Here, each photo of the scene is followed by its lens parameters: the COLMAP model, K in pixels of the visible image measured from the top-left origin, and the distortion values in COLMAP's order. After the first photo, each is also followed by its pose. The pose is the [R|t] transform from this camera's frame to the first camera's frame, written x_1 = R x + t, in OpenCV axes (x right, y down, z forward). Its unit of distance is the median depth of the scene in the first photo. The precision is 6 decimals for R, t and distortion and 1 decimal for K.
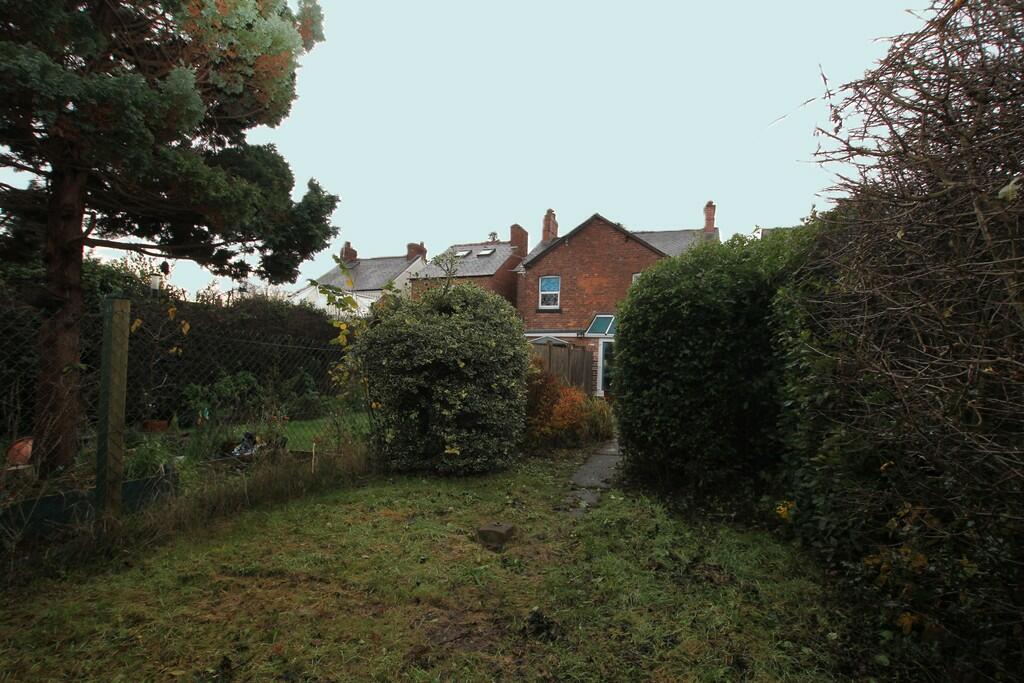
lens RADIAL K [[458.7, 0, 512.0], [0, 458.7, 341.5], [0, 0, 1]] dist [-0.024081, 0.000292]
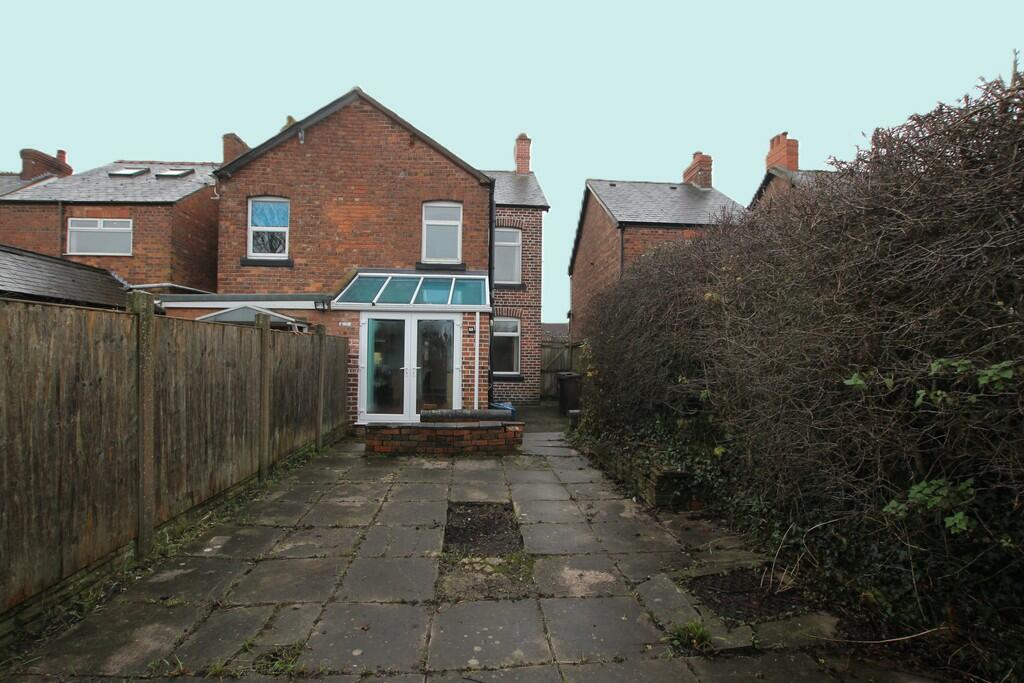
lens RADIAL K [[458.7, 0, 512.0], [0, 458.7, 341.5], [0, 0, 1]] dist [-0.024081, 0.000292]
pose [[0.893018, -0.016235, 0.449727, 0.099662], [0.004152, 0.999604, 0.027841, 0.011447], [-0.450001, -0.022995, 0.892732, 0.420285]]
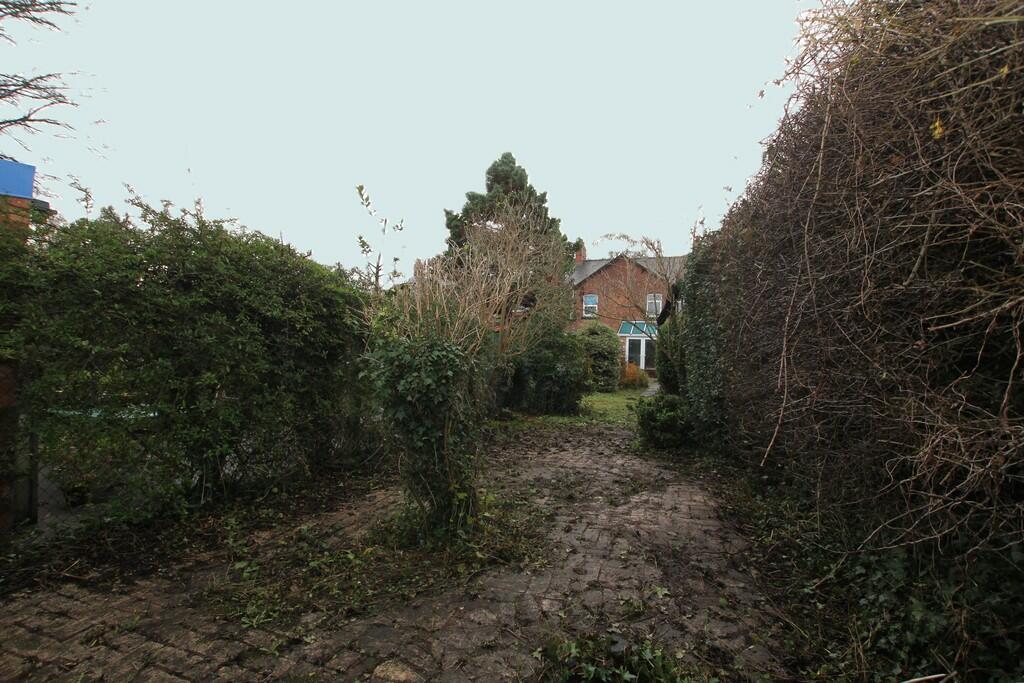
lens RADIAL K [[458.7, 0, 512.0], [0, 458.7, 341.5], [0, 0, 1]] dist [-0.024081, 0.000292]
pose [[0.999890, -0.000470, 0.014847, -0.209700], [0.000128, 0.999734, 0.023064, -0.025896], [-0.014854, -0.023059, 0.999624, -0.530758]]
